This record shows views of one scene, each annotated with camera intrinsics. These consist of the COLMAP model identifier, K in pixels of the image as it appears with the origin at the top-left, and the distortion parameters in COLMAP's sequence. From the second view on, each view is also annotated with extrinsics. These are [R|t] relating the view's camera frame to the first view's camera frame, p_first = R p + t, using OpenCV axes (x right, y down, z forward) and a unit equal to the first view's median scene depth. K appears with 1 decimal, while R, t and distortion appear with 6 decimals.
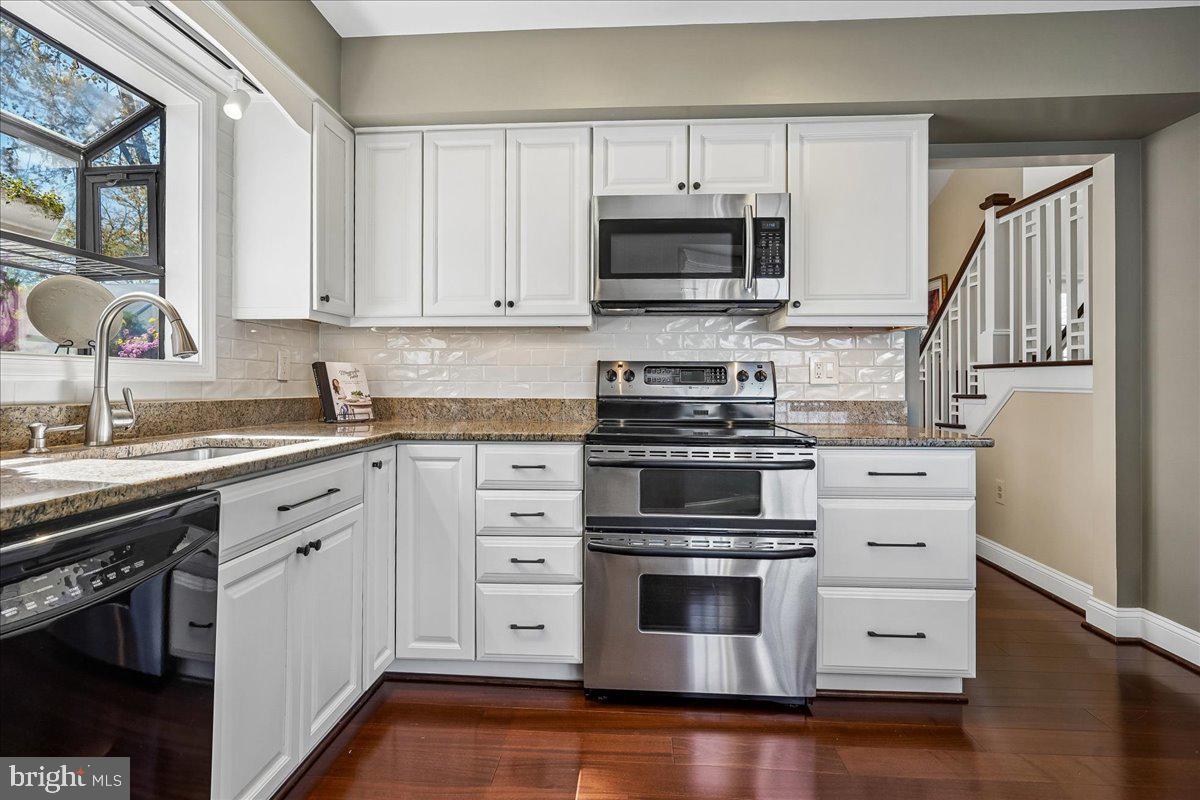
lens RADIAL K [[586.2, 0, 595.9], [0, 586.2, 379.0], [0, 0, 1]] dist [-0.003911, 0.001611]
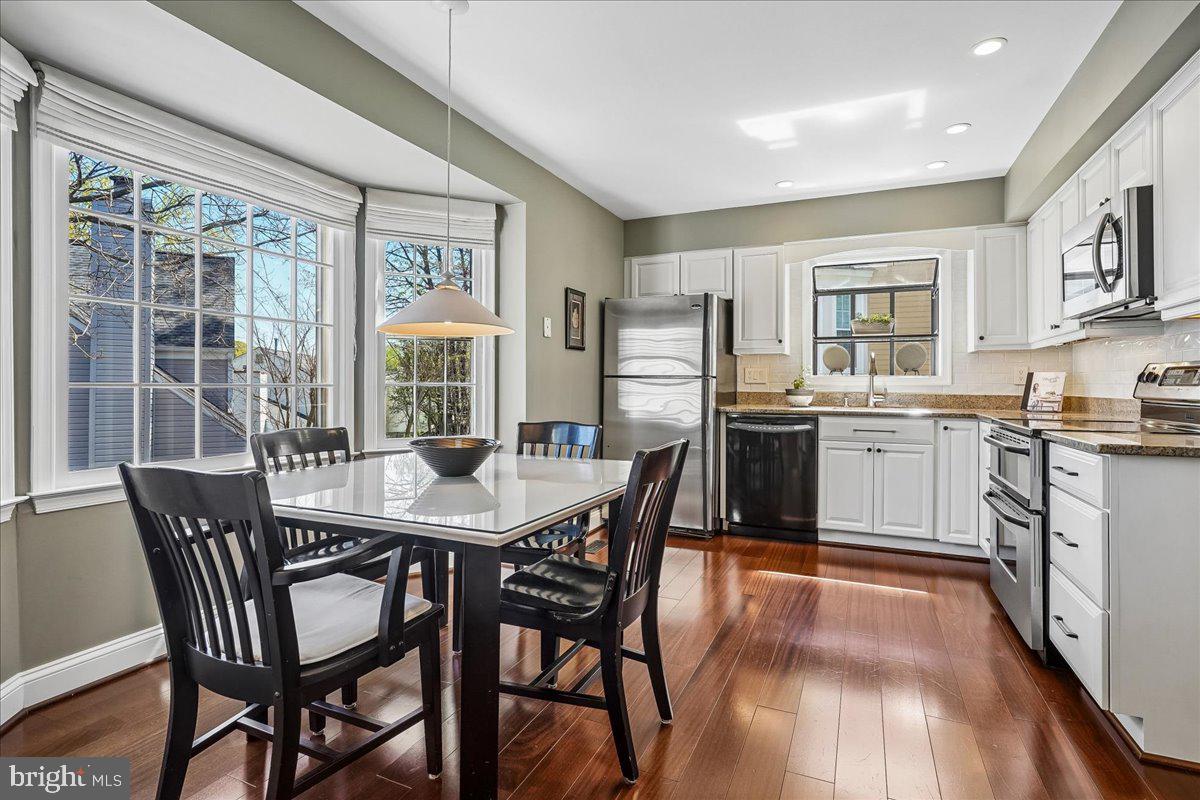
lens RADIAL K [[586.2, 0, 589.6], [0, 586.2, 389.4], [0, 0, 1]] dist [-0.003911, 0.001611]
pose [[-0.363077, 0.003561, -0.931752, 1.681521], [0.002428, 0.999993, 0.002876, 0.010382], [0.931756, -0.001218, -0.363083, 0.555392]]
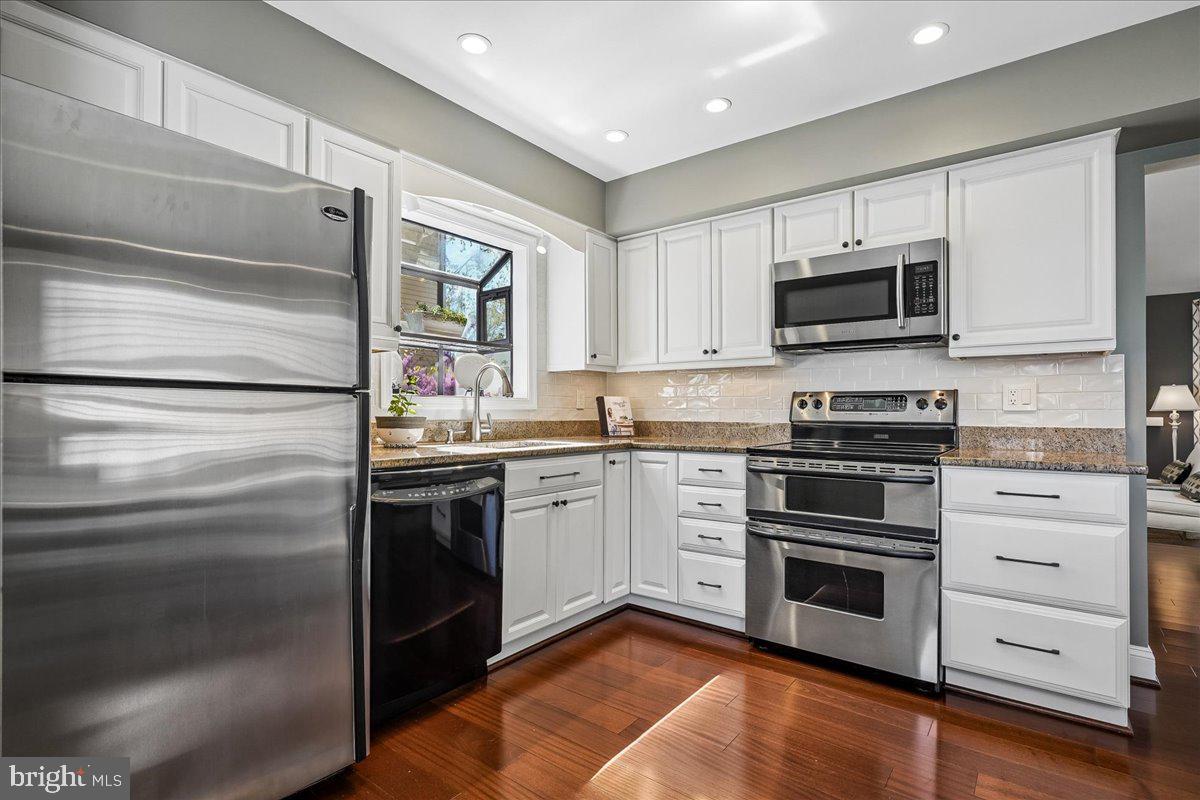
lens RADIAL K [[586.2, 0, 608.7], [0, 586.2, 409.6], [0, 0, 1]] dist [-0.003911, 0.001611]
pose [[0.834951, -0.002731, -0.550318, 0.443086], [0.005470, 0.999979, 0.003338, -0.000509], [0.550297, -0.005798, 0.834949, -0.290114]]
